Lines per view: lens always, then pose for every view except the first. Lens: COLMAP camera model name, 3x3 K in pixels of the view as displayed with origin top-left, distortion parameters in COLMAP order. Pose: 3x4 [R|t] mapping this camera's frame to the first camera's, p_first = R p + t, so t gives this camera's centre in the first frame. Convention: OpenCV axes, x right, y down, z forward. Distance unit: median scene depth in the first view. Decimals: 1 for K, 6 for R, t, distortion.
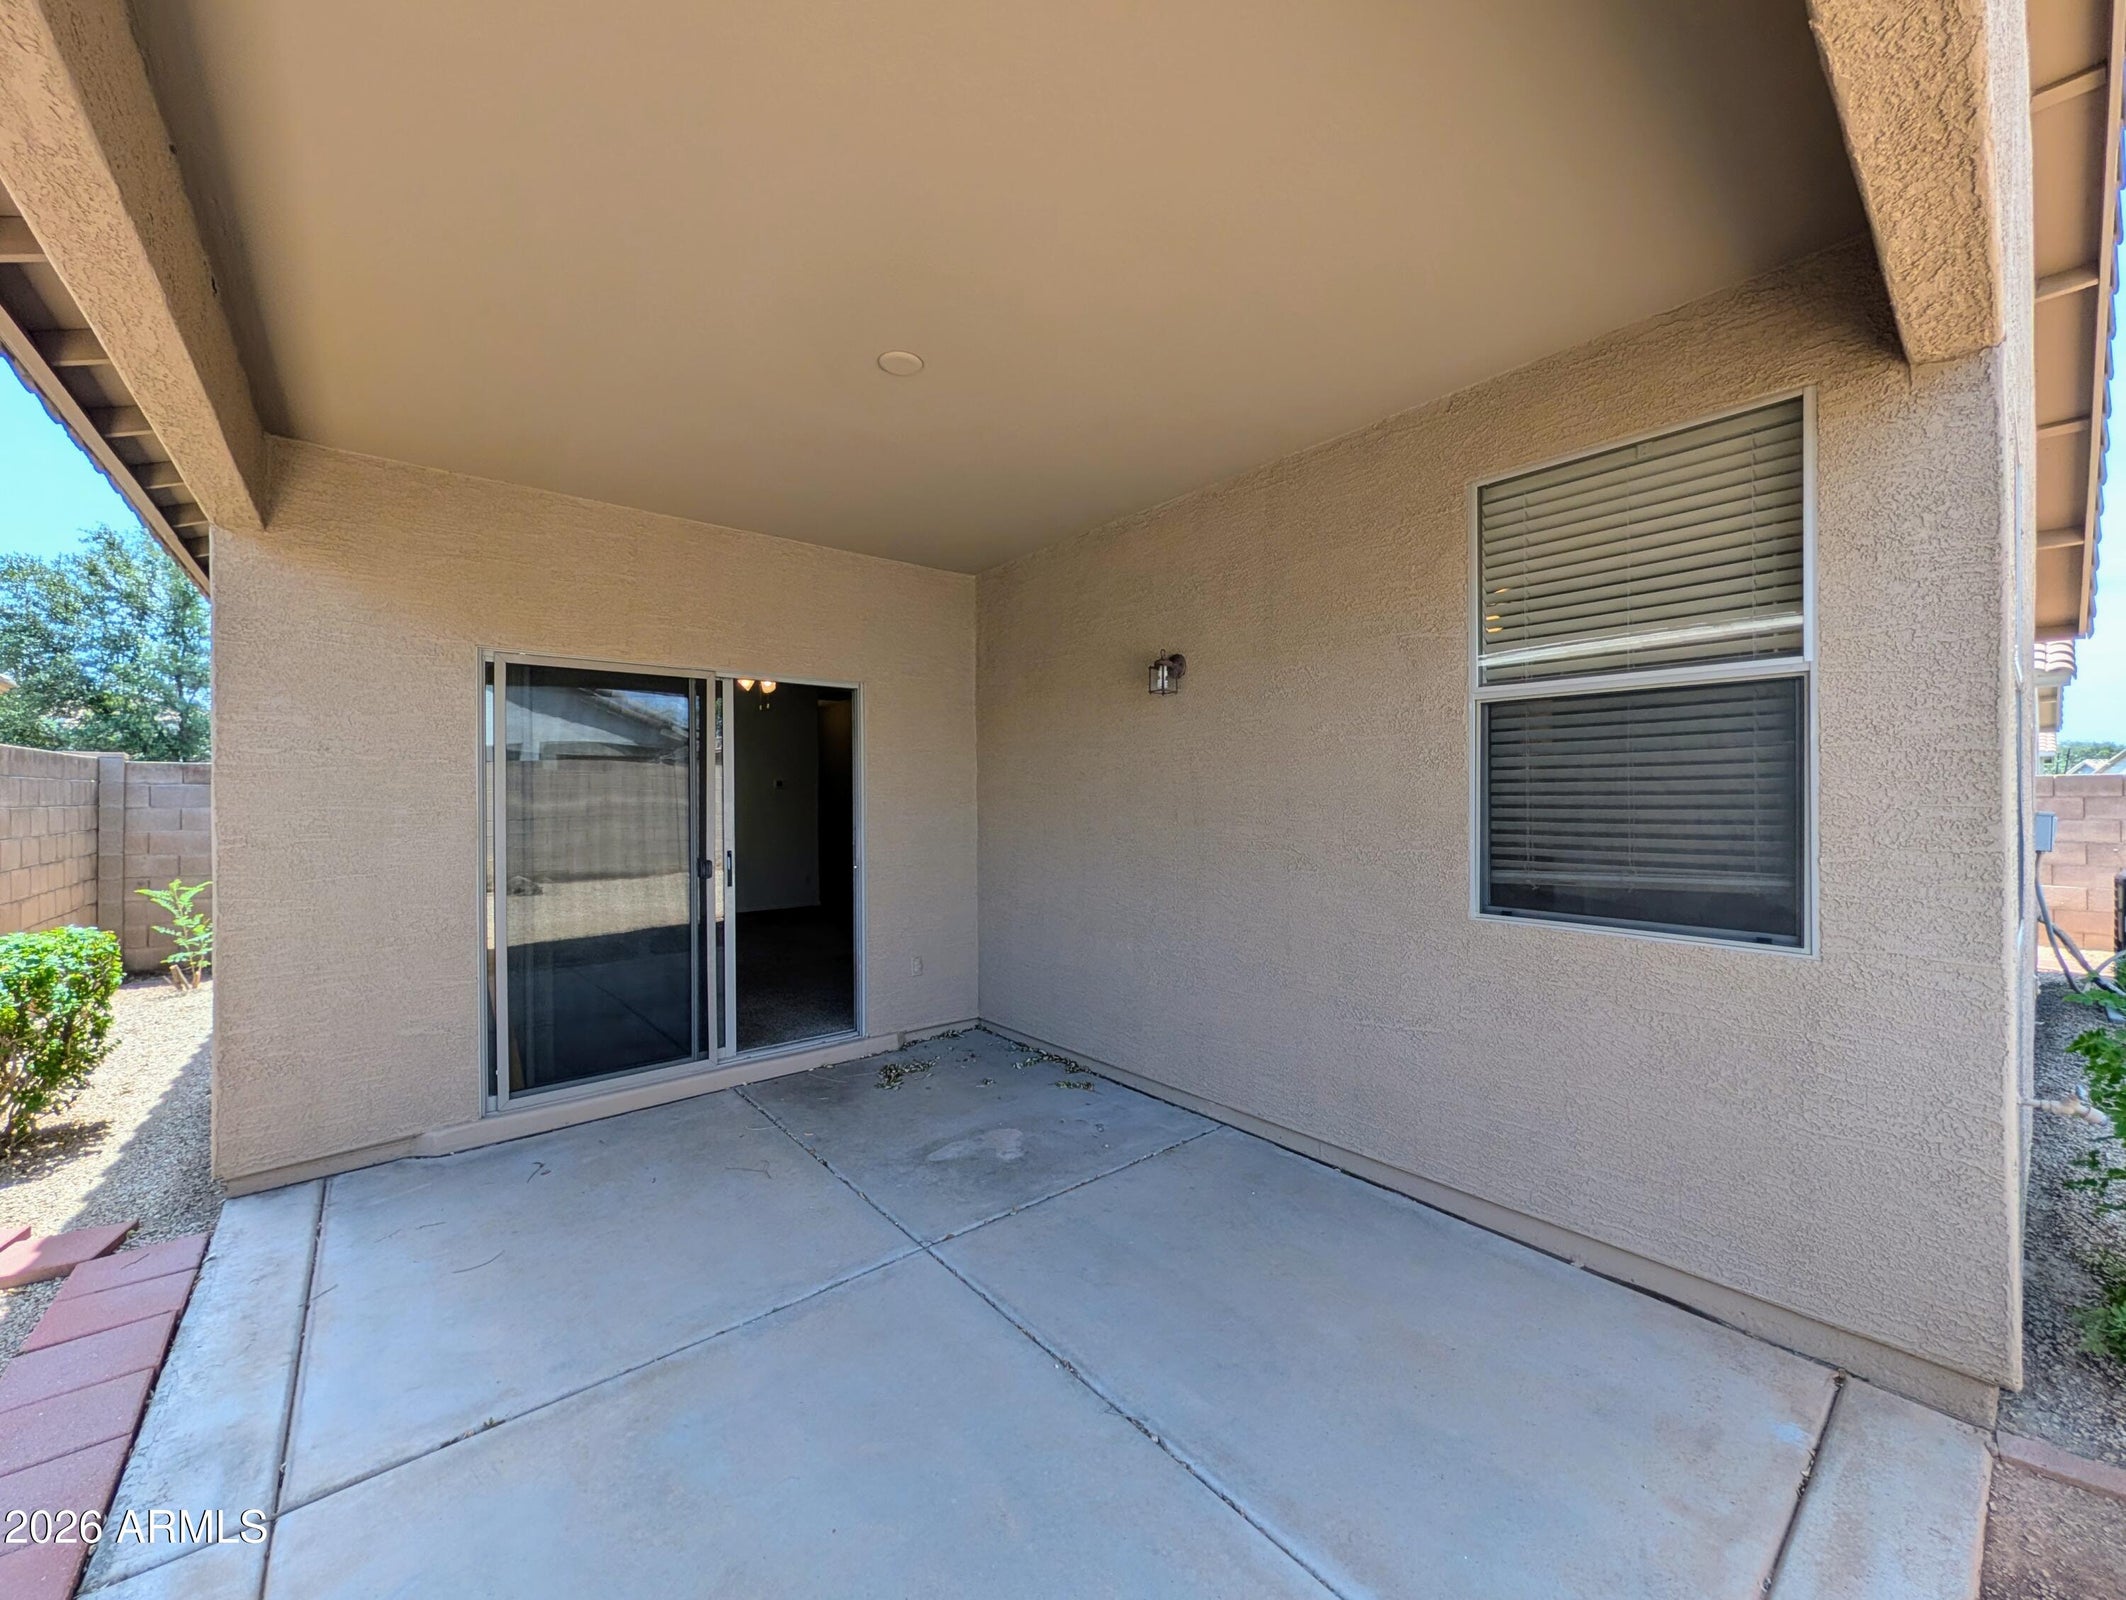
lens RADIAL K [[818.7, 0, 1063.5], [0, 818.7, 796.6], [0, 0, 1]] dist [0.000573, 0.000187]
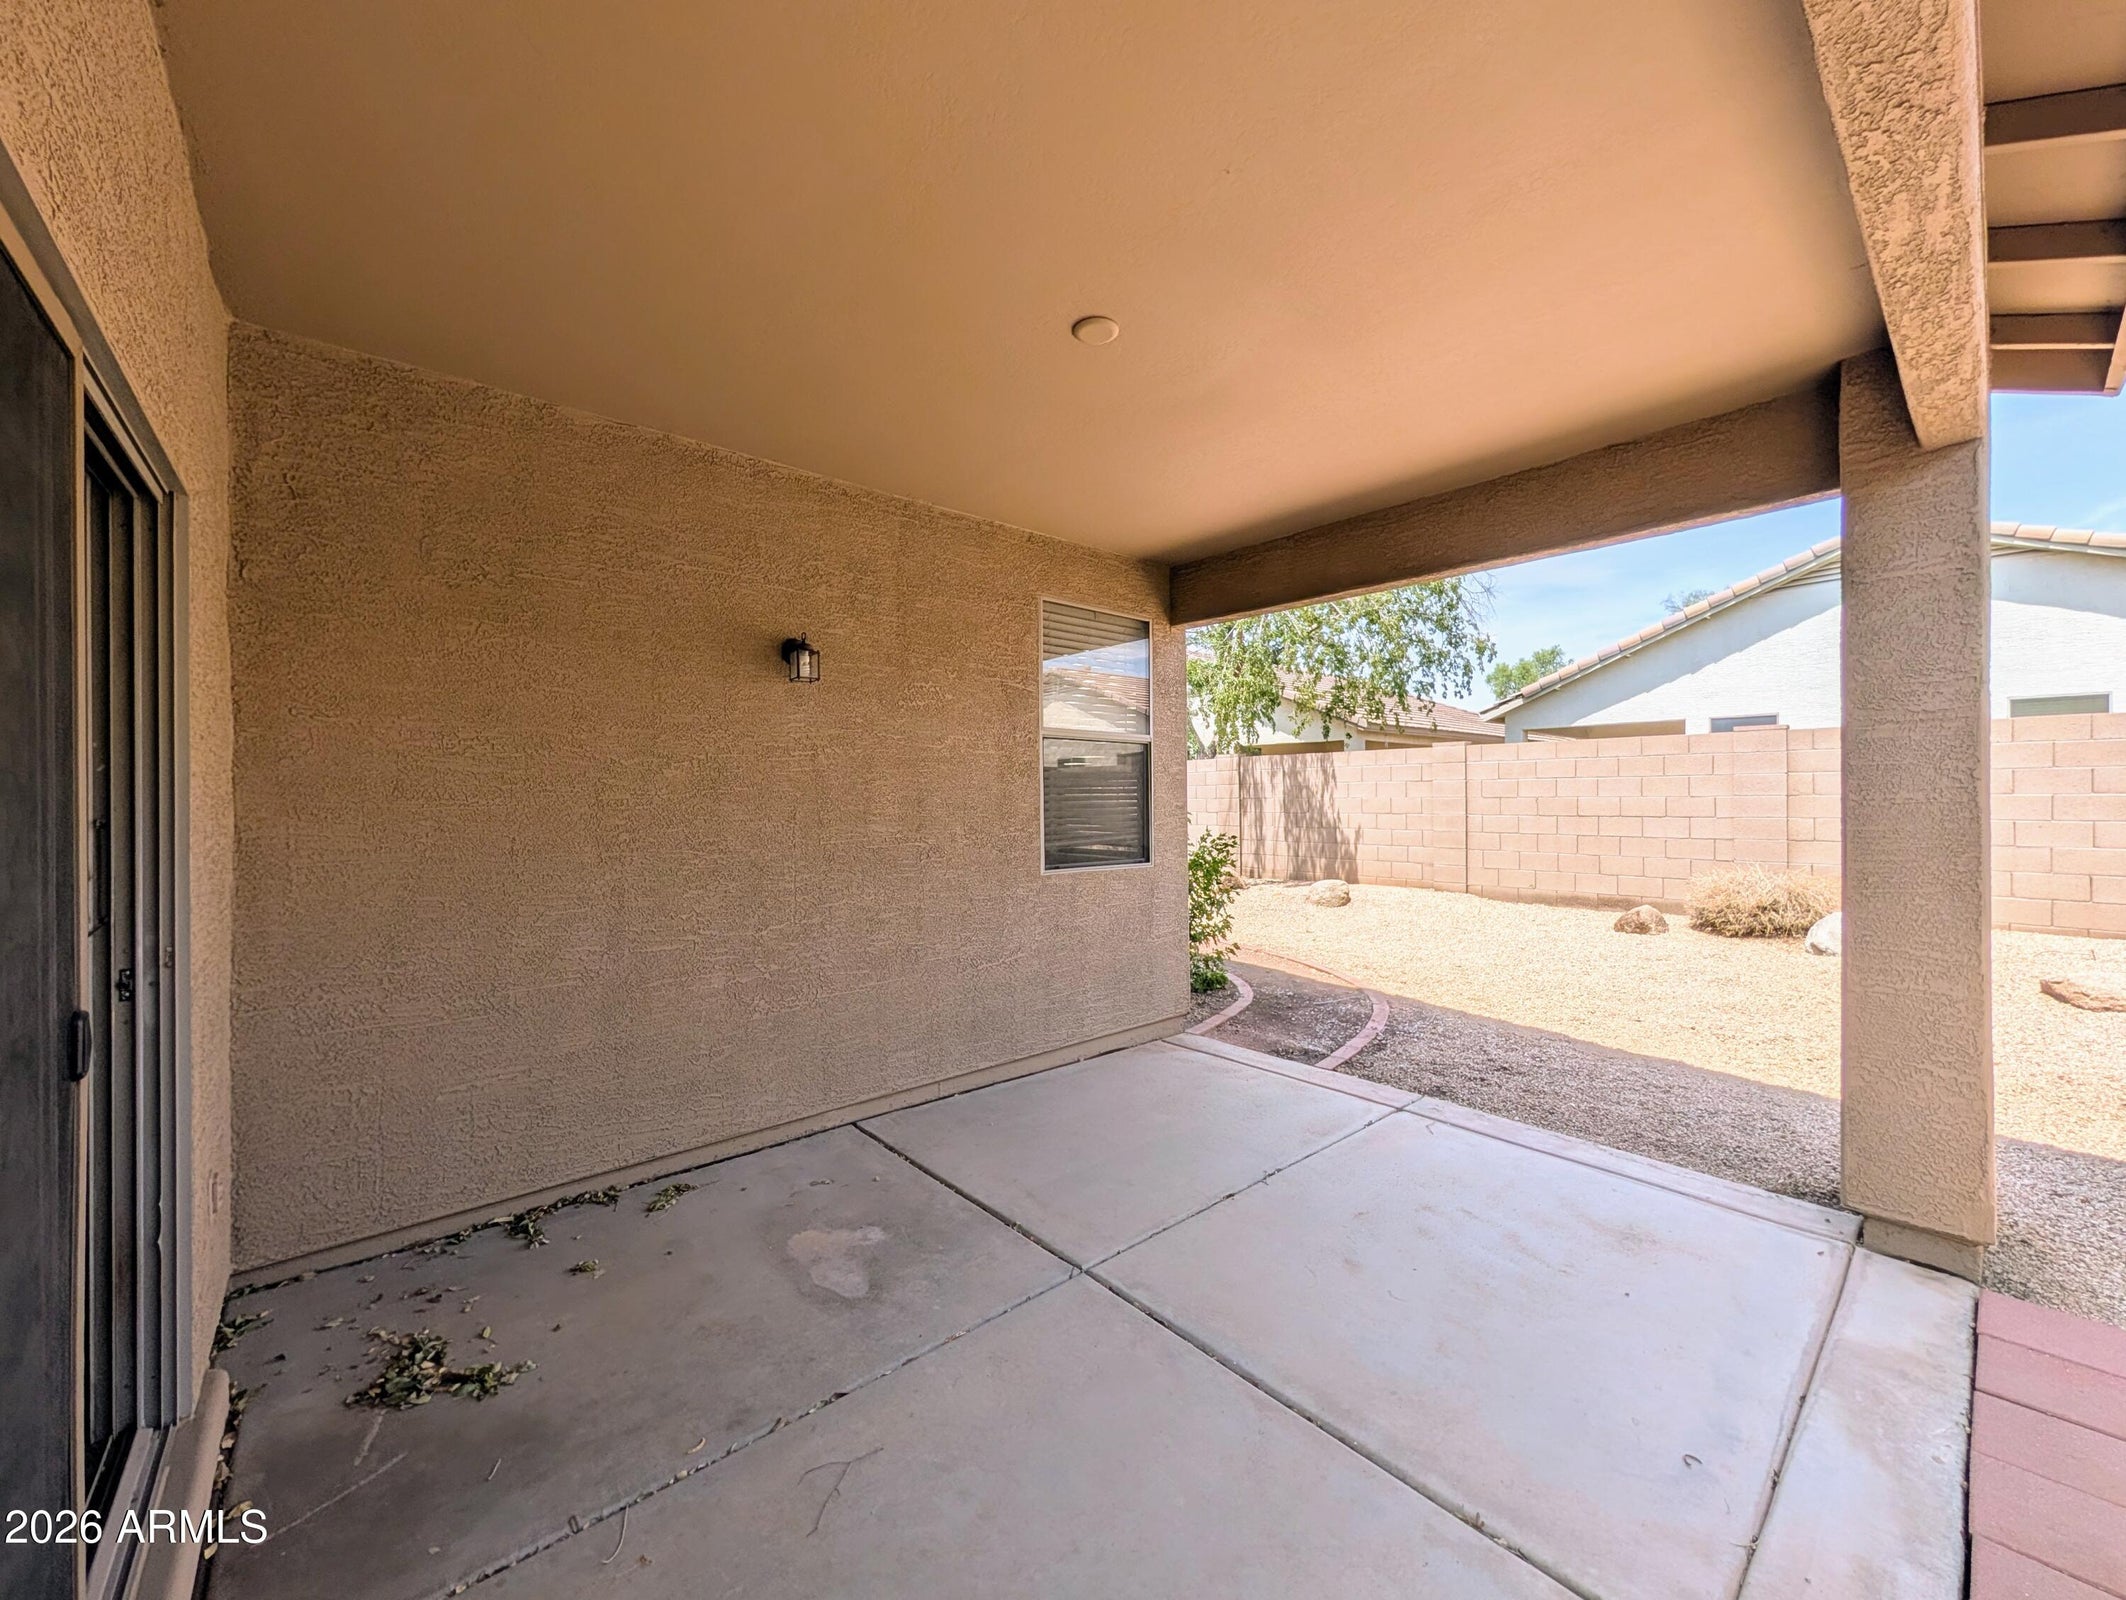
lens RADIAL K [[818.7, 0, 1063.5], [0, 818.7, 796.6], [0, 0, 1]] dist [0.000573, 0.000187]
pose [[-0.022886, 0.007938, 0.999707, -0.882423], [0.006705, 0.999947, -0.007787, 0.011183], [-0.999716, 0.006525, -0.022938, 0.825909]]
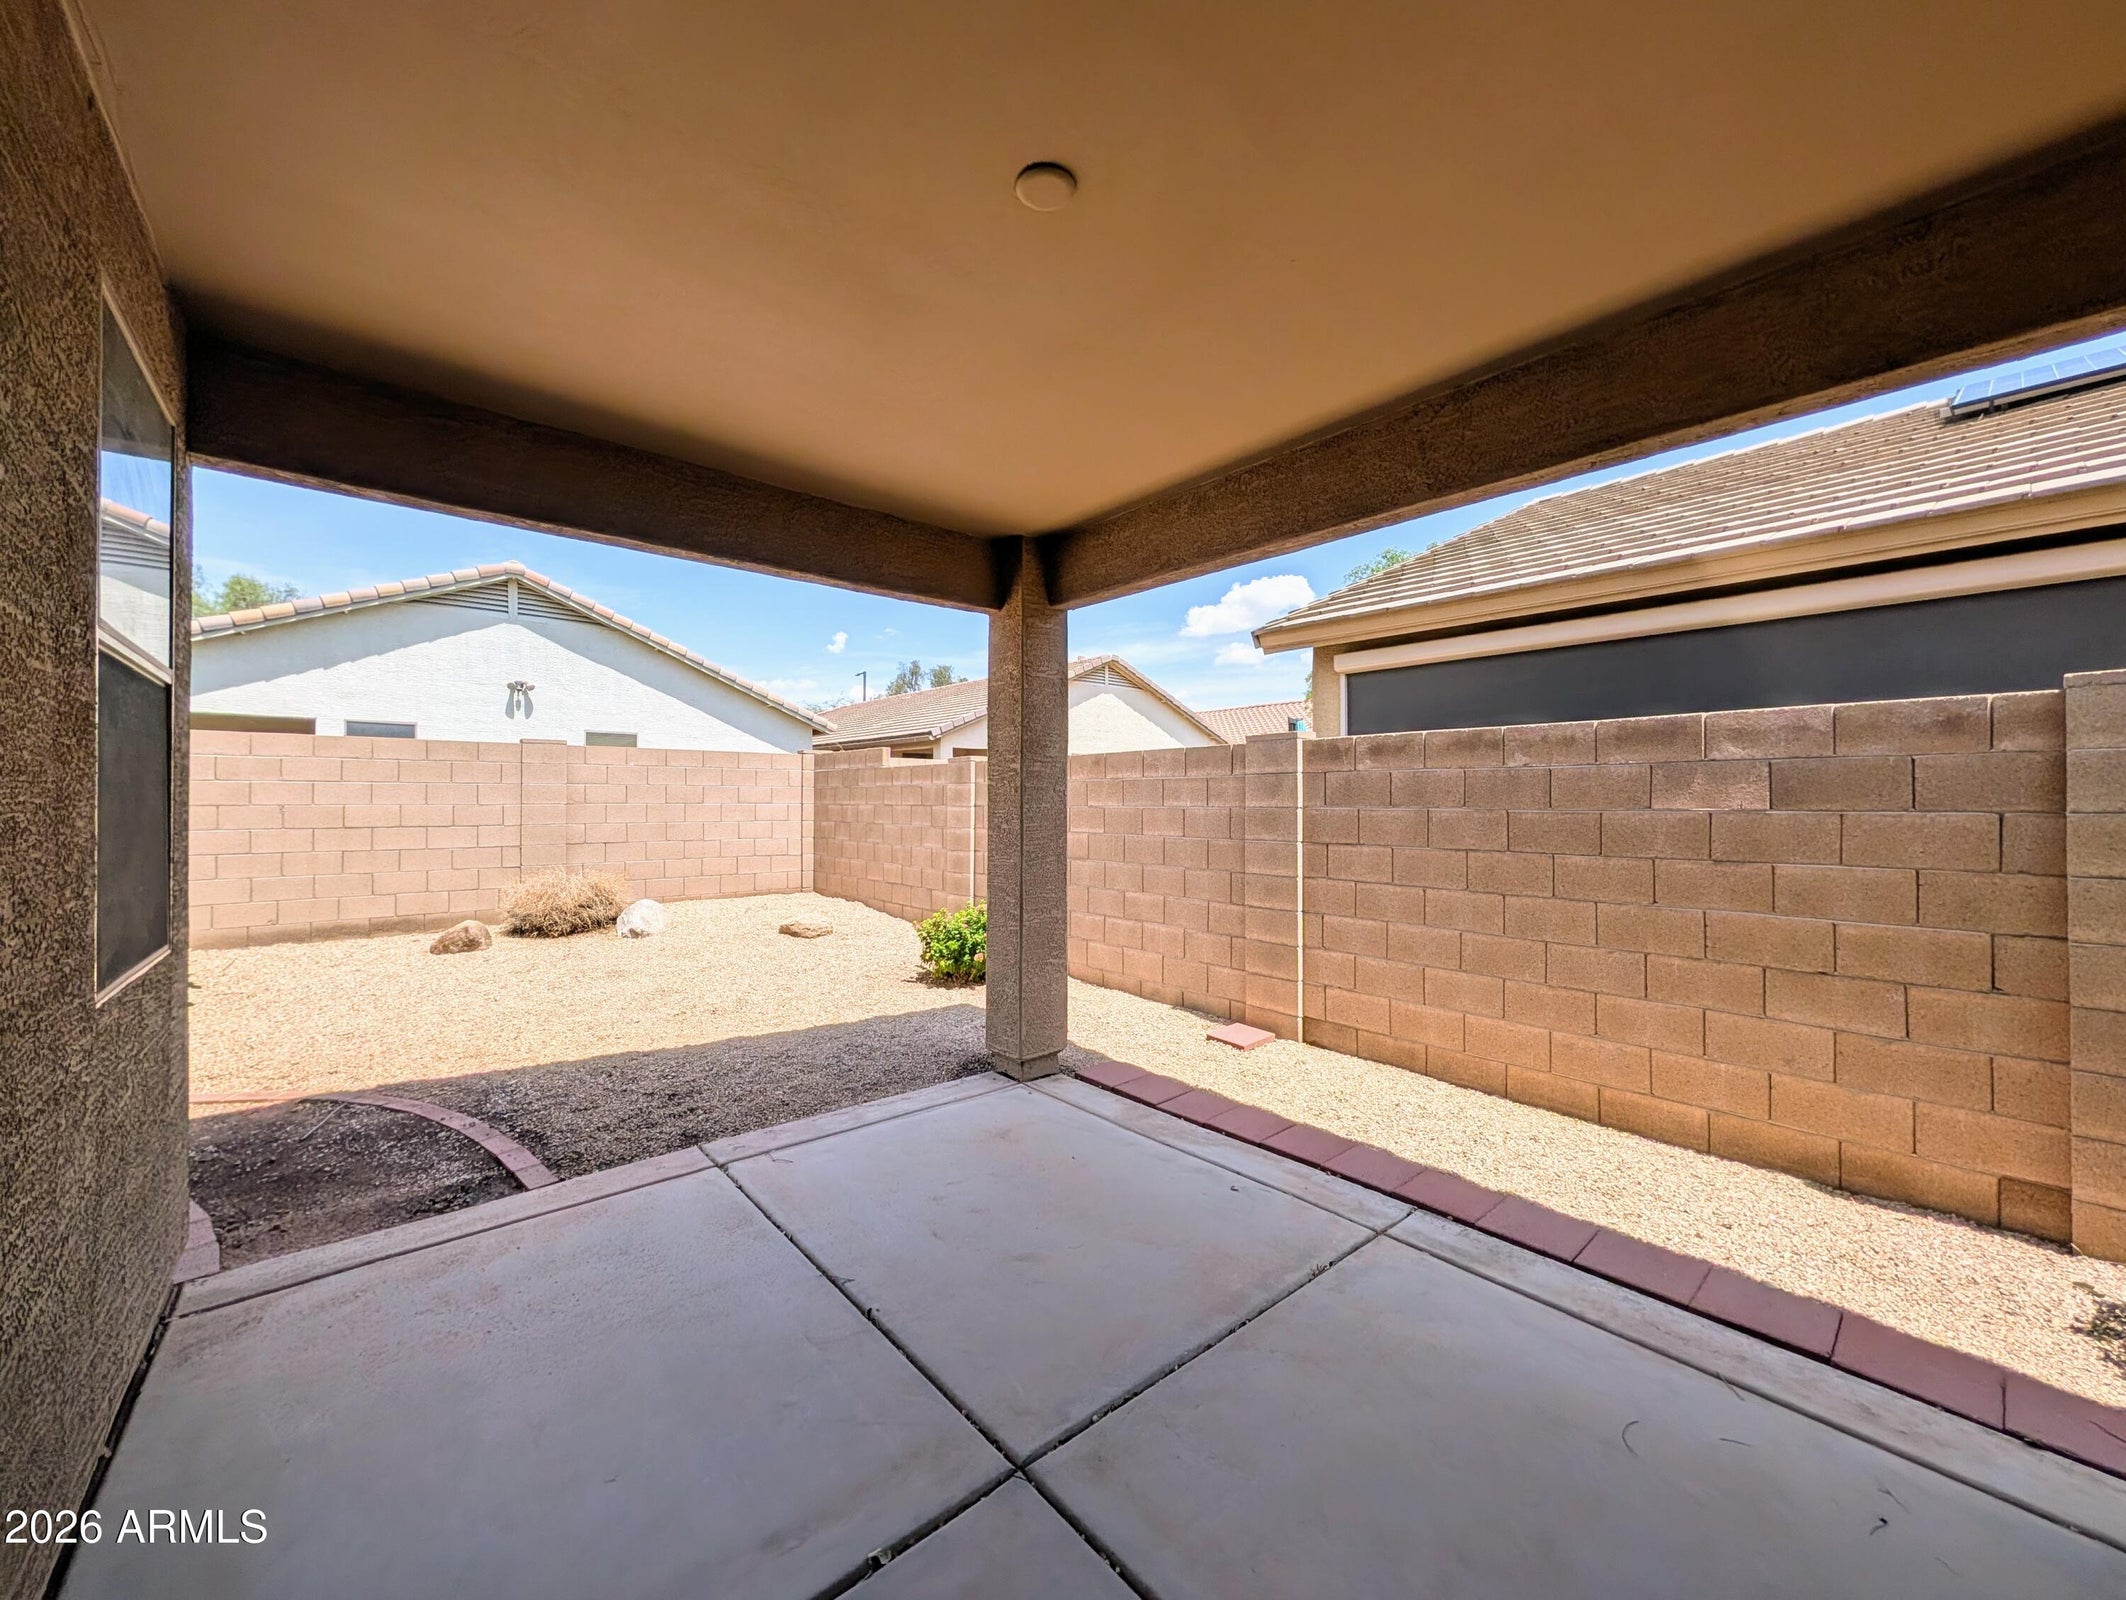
lens RADIAL K [[818.7, 0, 1063.5], [0, 818.7, 796.6], [0, 0, 1]] dist [0.000573, 0.000187]
pose [[-0.999926, 0.006067, -0.010559, -0.162518], [0.006122, 0.999968, -0.005172, 0.003411], [0.010527, -0.005237, -0.999931, 1.326314]]
